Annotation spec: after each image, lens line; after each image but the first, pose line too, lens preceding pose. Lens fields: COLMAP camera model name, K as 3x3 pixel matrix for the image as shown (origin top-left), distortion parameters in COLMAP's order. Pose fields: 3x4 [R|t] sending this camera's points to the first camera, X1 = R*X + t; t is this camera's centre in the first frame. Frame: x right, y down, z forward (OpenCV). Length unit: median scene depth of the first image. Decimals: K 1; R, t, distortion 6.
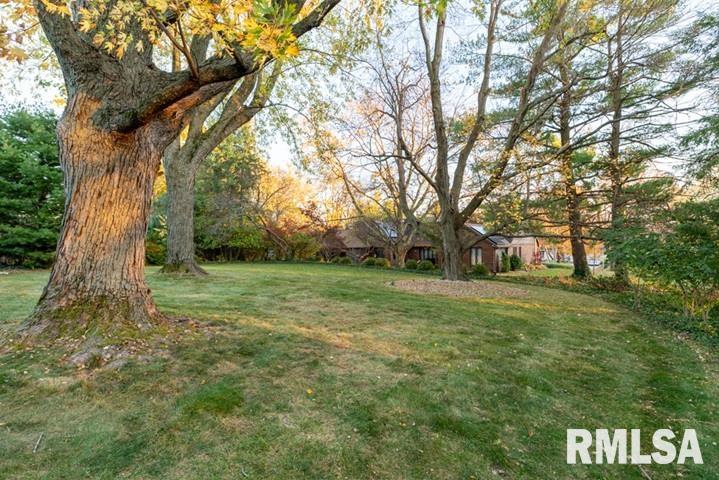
lens RADIAL K [[326.6, 0, 359.5], [0, 326.6, 240.0], [0, 0, 1]] dist [0.000252, -0.000019]
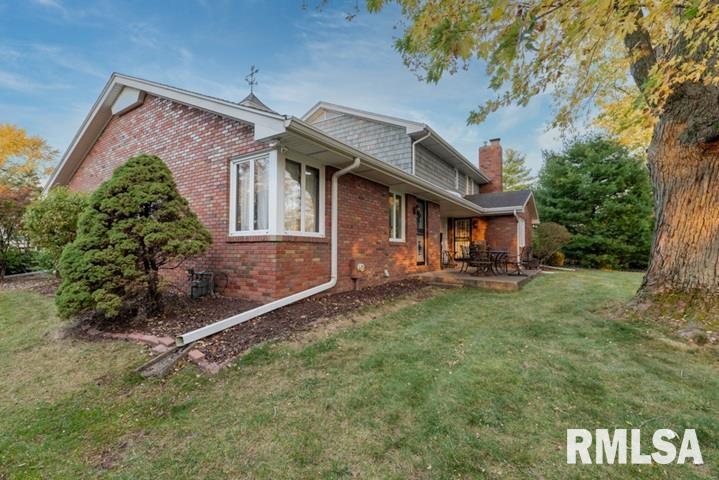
lens RADIAL K [[326.6, 0, 359.5], [0, 326.6, 240.0], [0, 0, 1]] dist [0.000252, -0.000019]
pose [[0.203792, -0.024627, -0.978704, 0.102328], [0.008878, 0.999689, -0.023306, 0.014755], [0.978974, -0.003939, 0.203948, -0.390052]]
